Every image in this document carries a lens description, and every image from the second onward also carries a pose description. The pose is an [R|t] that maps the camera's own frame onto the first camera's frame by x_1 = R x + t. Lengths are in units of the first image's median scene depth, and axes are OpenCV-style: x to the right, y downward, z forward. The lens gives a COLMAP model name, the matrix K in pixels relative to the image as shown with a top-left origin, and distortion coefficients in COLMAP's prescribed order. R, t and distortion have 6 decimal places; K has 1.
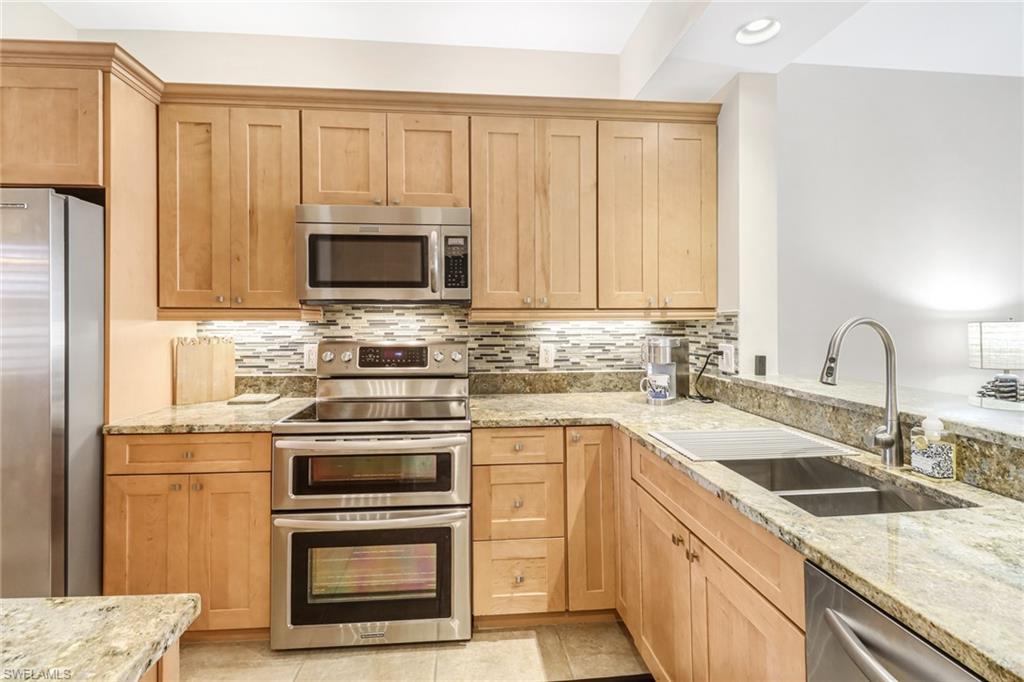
lens RADIAL K [[485.3, 0, 509.6], [0, 485.3, 320.1], [0, 0, 1]] dist [0.001951, -0.011522]
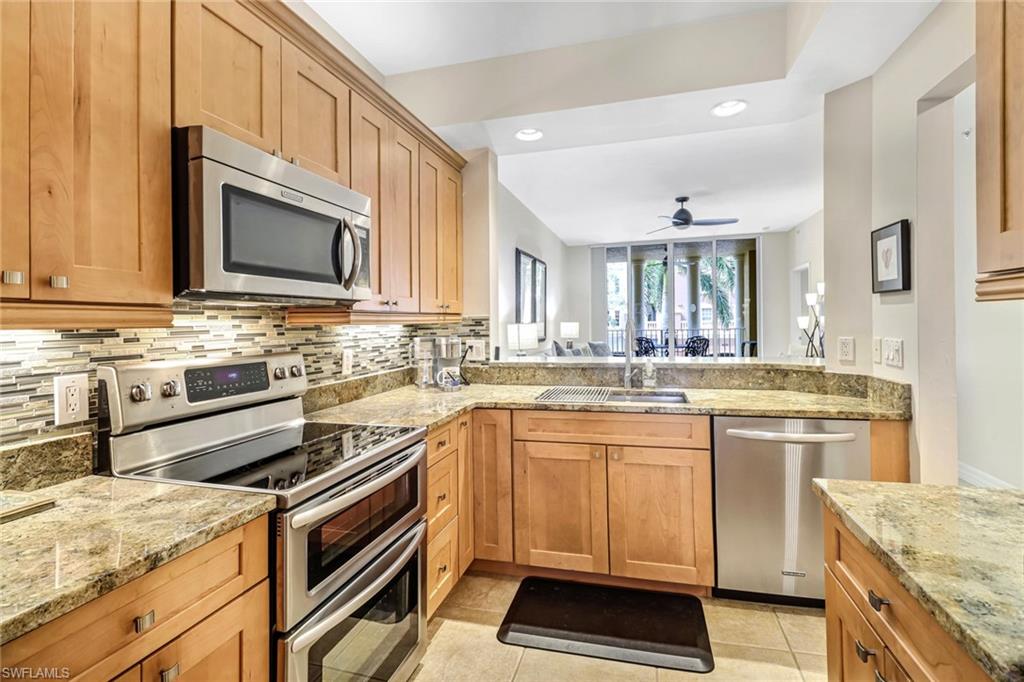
lens RADIAL K [[485.3, 0, 509.6], [0, 485.3, 320.1], [0, 0, 1]] dist [0.001951, -0.011522]
pose [[0.353944, -0.000537, 0.935266, -0.706423], [0.017990, 0.999819, -0.006234, 0.003254], [-0.935093, 0.019032, 0.353890, 0.379875]]
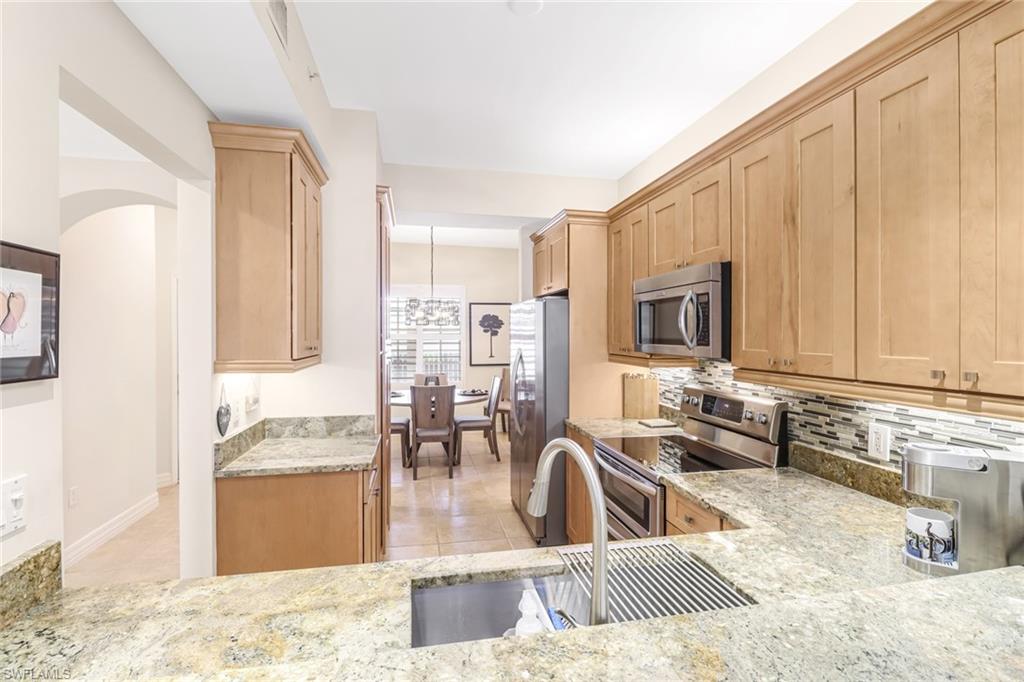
lens RADIAL K [[490.9, 0, 512.0], [0, 490.9, 341.0], [0, 0, 1]] dist [-0.000869, -0.000028]
pose [[0.111298, 0.016057, -0.993657, 0.708302], [0.001736, 0.999865, 0.016352, -0.079533], [0.993786, -0.003545, 0.111255, 0.428981]]
